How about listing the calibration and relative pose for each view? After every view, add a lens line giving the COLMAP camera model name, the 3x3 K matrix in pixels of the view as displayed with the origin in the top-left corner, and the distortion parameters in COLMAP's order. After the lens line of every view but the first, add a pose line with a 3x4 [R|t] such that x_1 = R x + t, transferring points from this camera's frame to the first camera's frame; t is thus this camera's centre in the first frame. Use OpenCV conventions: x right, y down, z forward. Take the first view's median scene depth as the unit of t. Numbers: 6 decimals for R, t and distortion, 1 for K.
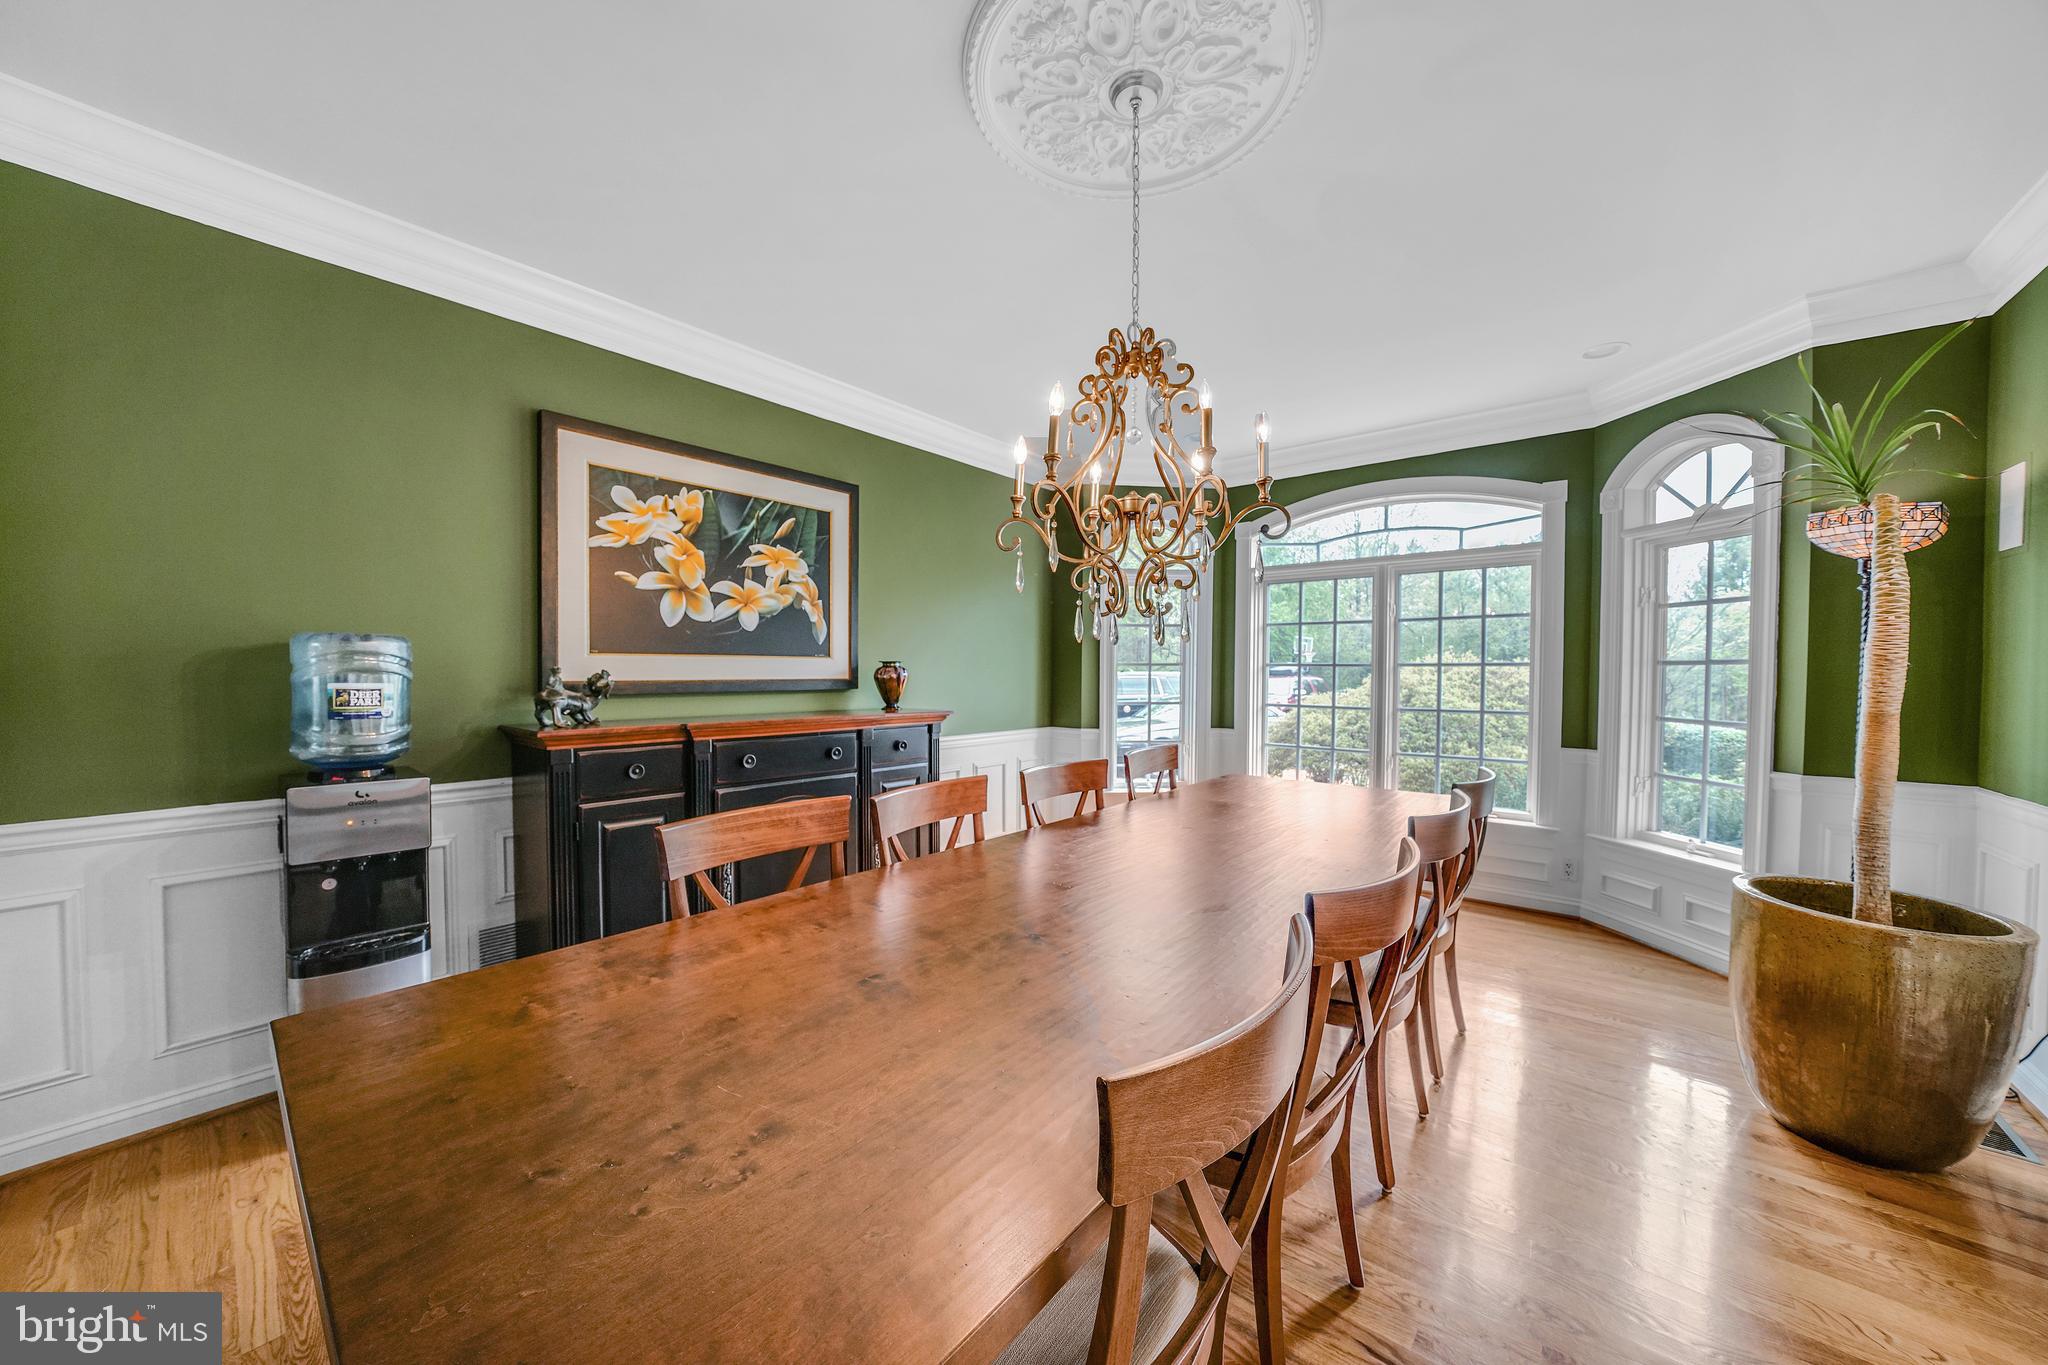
lens RADIAL K [[707.4, 0, 1042.2], [0, 707.4, 680.5], [0, 0, 1]] dist [-0.022885, 0.001279]
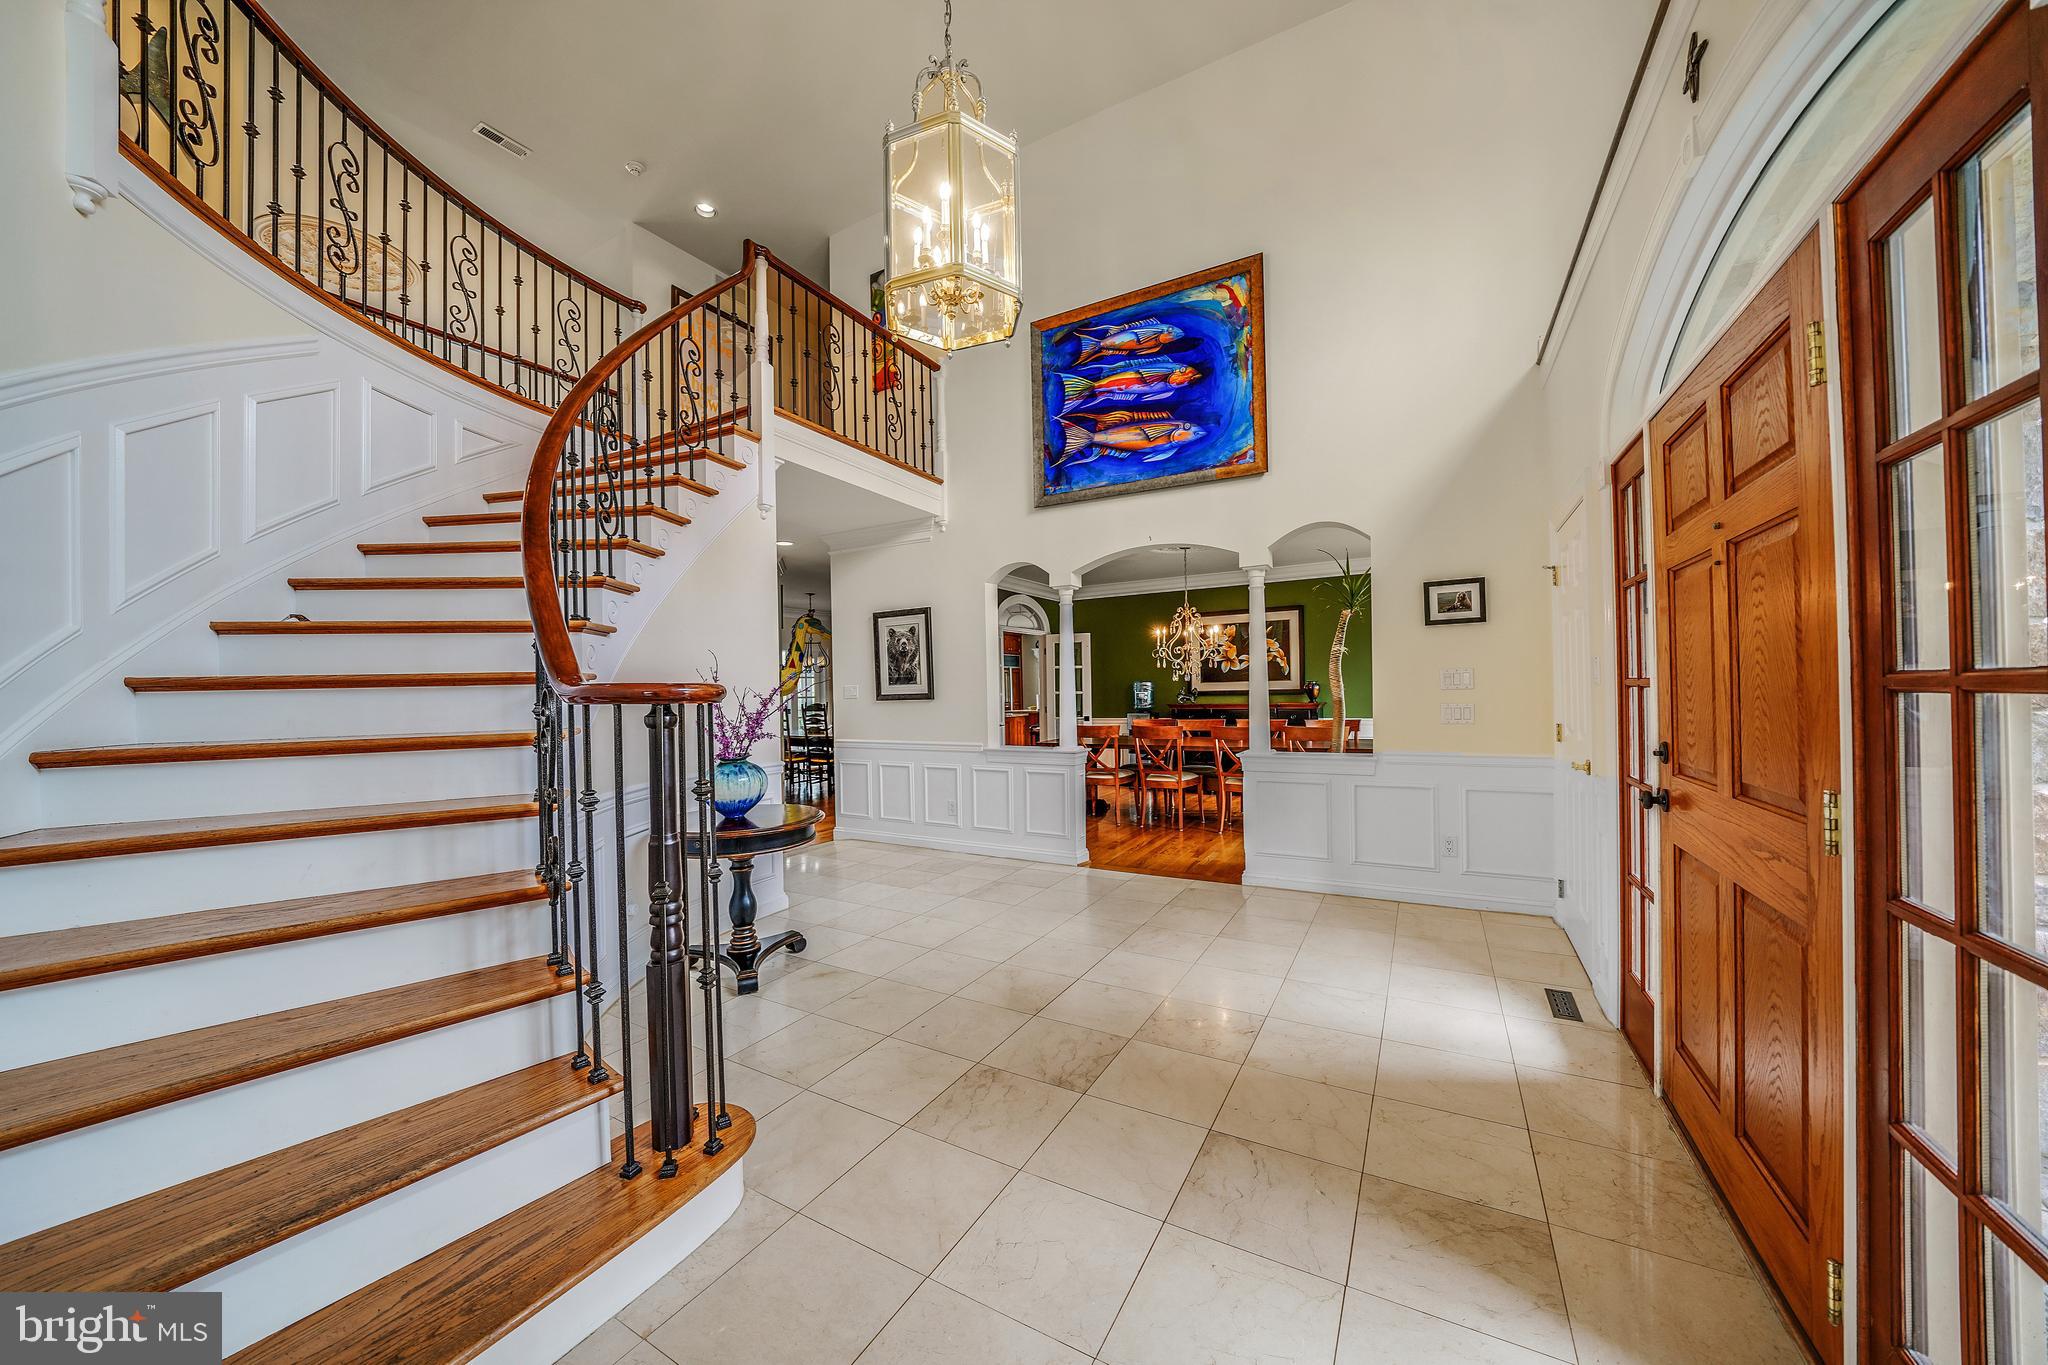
lens RADIAL K [[707.4, 0, 1042.0], [0, 707.4, 682.8], [0, 0, 1]] dist [-0.022885, 0.001279]
pose [[0.181054, -0.018854, -0.983293, 1.574097], [0.010595, 0.999796, -0.017220, 0.006676], [0.983416, -0.007300, 0.181216, -0.219216]]
